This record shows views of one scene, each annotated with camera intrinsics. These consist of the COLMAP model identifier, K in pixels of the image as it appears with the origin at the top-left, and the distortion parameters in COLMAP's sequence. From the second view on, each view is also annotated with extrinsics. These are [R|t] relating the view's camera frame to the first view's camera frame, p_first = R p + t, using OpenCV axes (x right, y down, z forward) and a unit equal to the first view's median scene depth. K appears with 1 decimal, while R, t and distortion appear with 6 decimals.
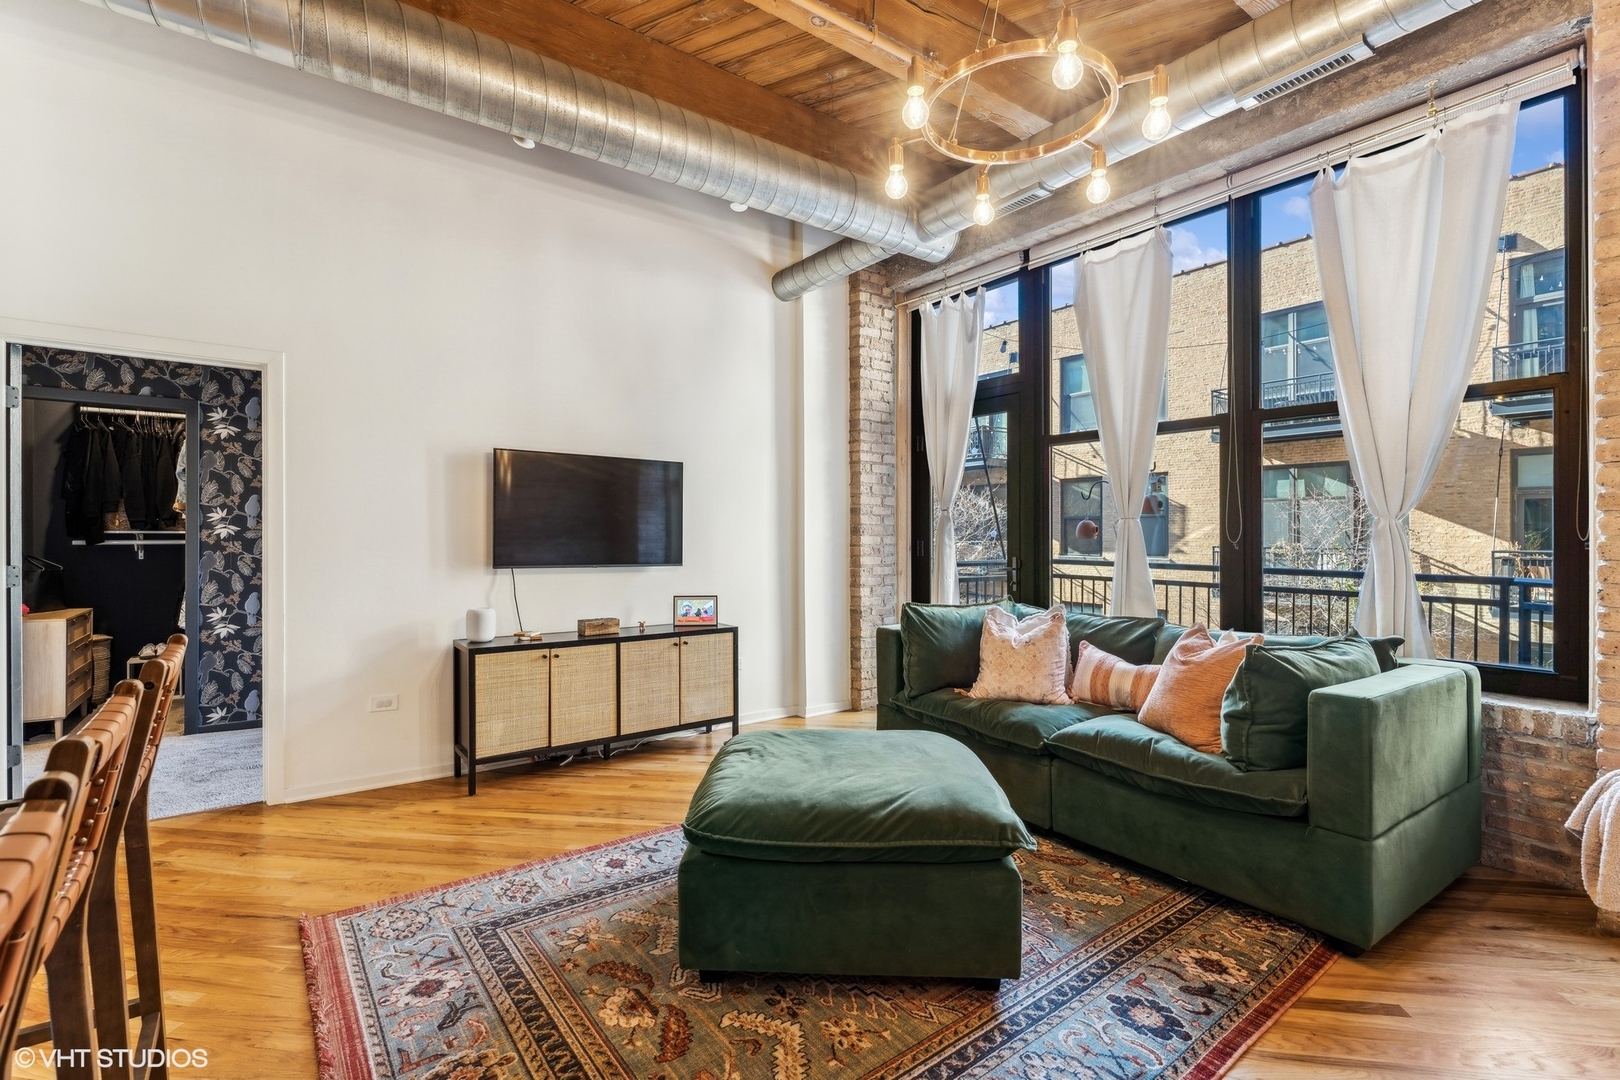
lens RADIAL K [[744.3, 0, 785.4], [0, 744.3, 551.8], [0, 0, 1]] dist [-0.011276, 0.006963]
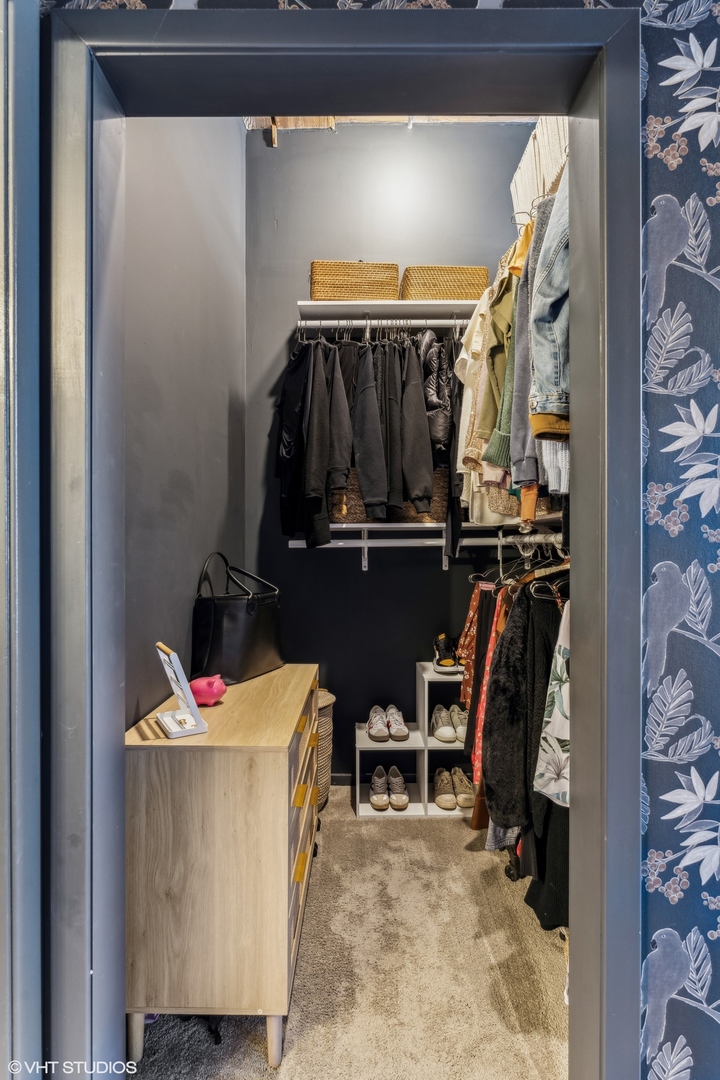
lens RADIAL K [[510.3, 0, 357.2], [0, 510.3, 543.5], [0, 0, 1]] dist [-0.002834, -0.000669]
pose [[0.818777, -0.015860, -0.573893, -0.664740], [0.006200, 0.999804, -0.018785, -0.004866], [0.574079, 0.011822, 0.818715, 0.677914]]
